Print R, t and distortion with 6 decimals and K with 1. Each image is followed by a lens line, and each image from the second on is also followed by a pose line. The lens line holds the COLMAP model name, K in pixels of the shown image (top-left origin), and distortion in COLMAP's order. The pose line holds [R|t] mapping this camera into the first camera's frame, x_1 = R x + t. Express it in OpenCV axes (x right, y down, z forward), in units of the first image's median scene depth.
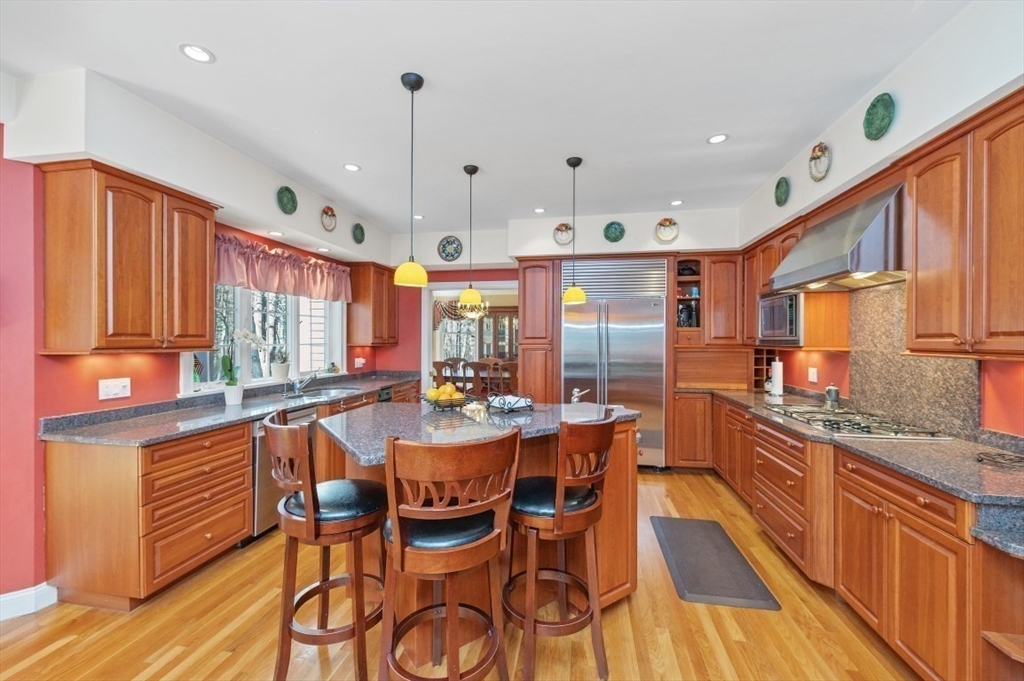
lens RADIAL K [[410.5, 0, 506.2], [0, 410.5, 339.9], [0, 0, 1]] dist [-0.001502, -0.000845]
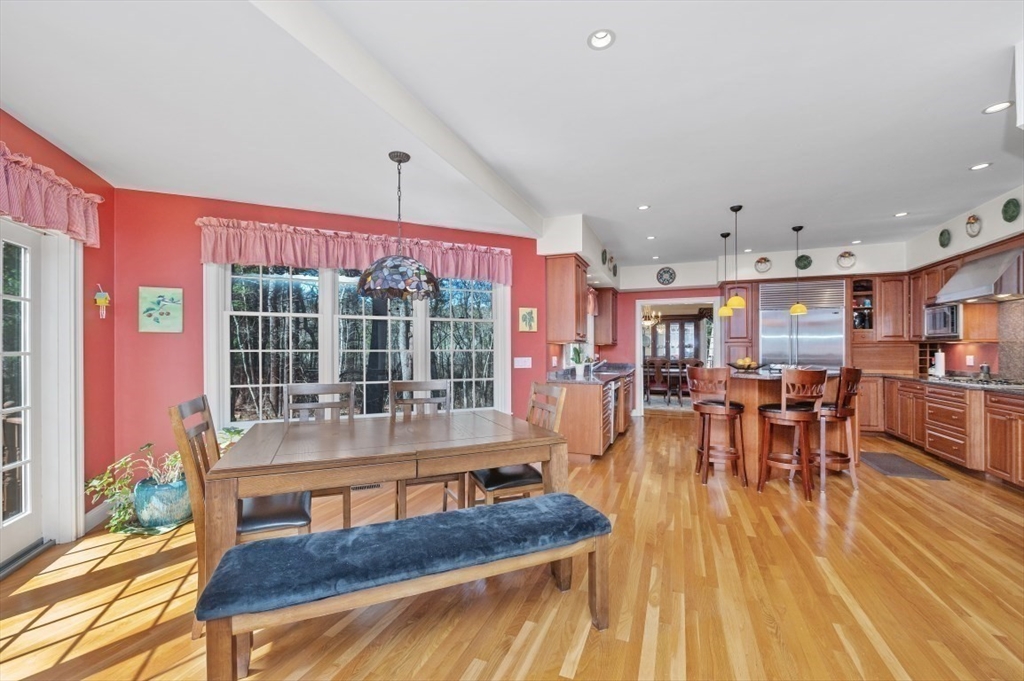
lens RADIAL K [[410.5, 0, 519.9], [0, 410.5, 345.2], [0, 0, 1]] dist [-0.001502, -0.000845]
pose [[0.981521, -0.003507, -0.191323, -0.449823], [0.002281, 0.999975, -0.006628, 0.032551], [0.191341, 0.006070, 0.981505, -0.606804]]
